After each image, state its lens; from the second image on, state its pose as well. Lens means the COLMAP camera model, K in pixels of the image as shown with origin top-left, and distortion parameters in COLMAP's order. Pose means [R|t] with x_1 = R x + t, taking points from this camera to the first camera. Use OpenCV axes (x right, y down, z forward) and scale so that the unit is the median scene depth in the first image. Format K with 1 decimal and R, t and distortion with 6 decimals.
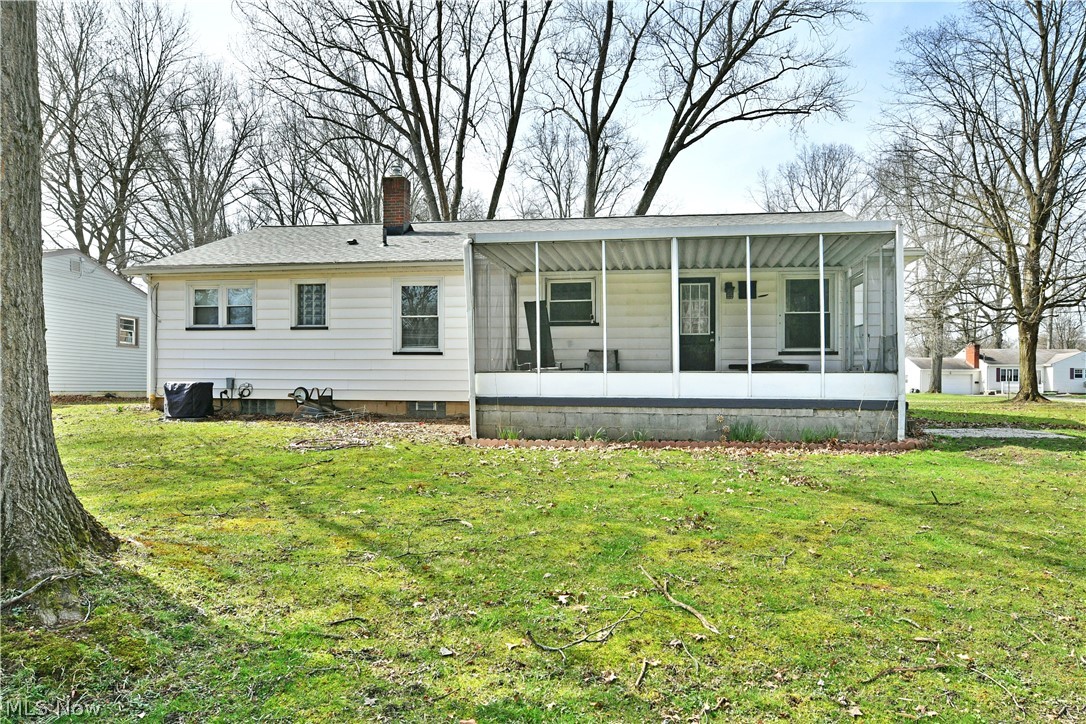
lens RADIAL K [[689.0, 0, 572.4], [0, 689.0, 380.0], [0, 0, 1]] dist [-0.028507, -0.000179]
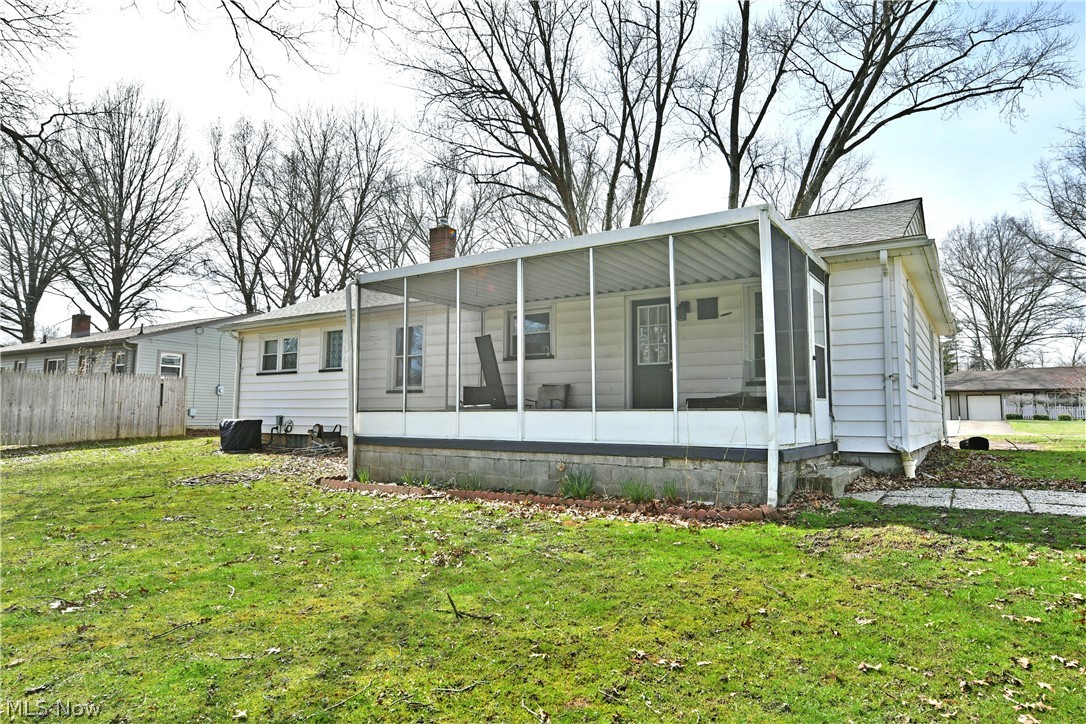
lens RADIAL K [[655.1, 0, 537.2], [0, 655.1, 345.7], [0, 0, 1]] dist [-0.013305, -0.004617]
pose [[0.904909, -0.048626, -0.422818, 0.396926], [0.006910, 0.995000, -0.099639, -0.008022], [0.425549, 0.087243, 0.900720, 0.195096]]
